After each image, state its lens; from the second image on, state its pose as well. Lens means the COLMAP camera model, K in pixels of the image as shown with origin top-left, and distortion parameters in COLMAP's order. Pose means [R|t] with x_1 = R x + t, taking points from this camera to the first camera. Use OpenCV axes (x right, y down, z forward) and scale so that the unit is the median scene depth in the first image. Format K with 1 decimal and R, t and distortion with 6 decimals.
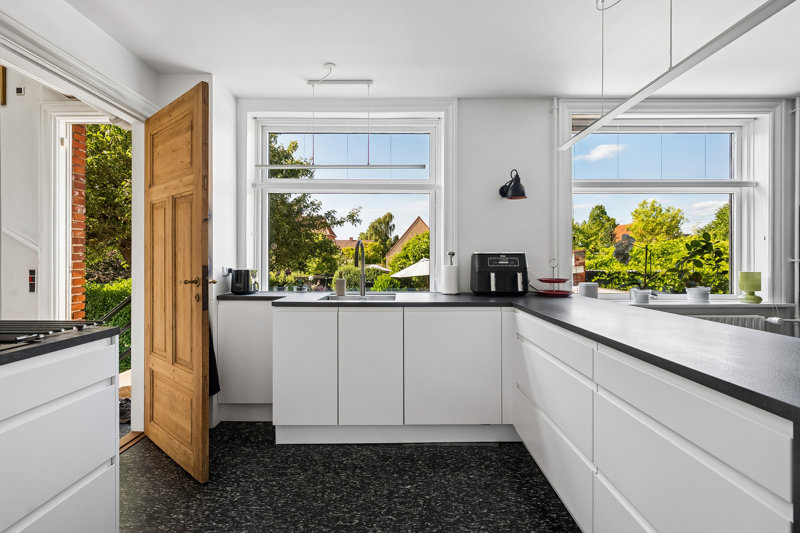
lens RADIAL K [[334.7, 0, 400.5], [0, 334.7, 261.4], [0, 0, 1]] dist [0.000766, 0.000028]
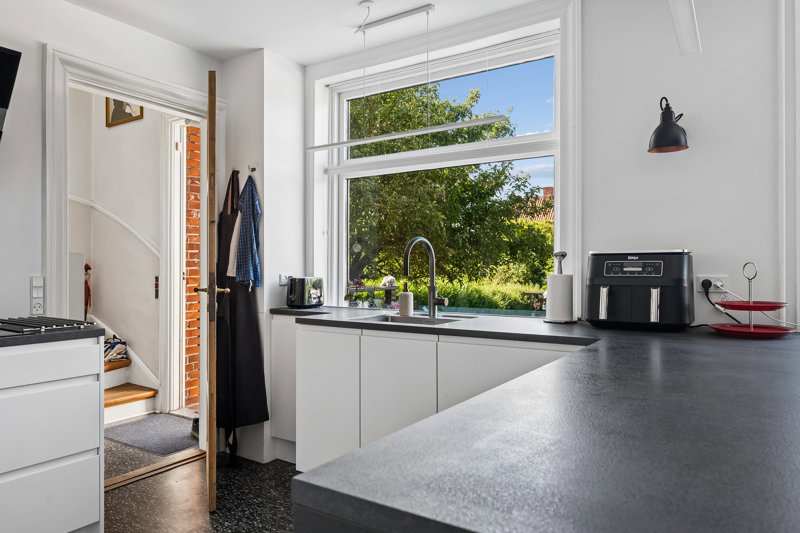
lens RADIAL K [[543.8, 0, 400.0], [0, 543.8, 266.5], [0, 0, 1]] dist [-0.002781, 0.000672]
pose [[0.835330, -0.002523, -0.549743, 0.437836], [0.000482, 0.999992, -0.003856, 0.001642], [0.549749, 0.002956, 0.835325, 0.030933]]
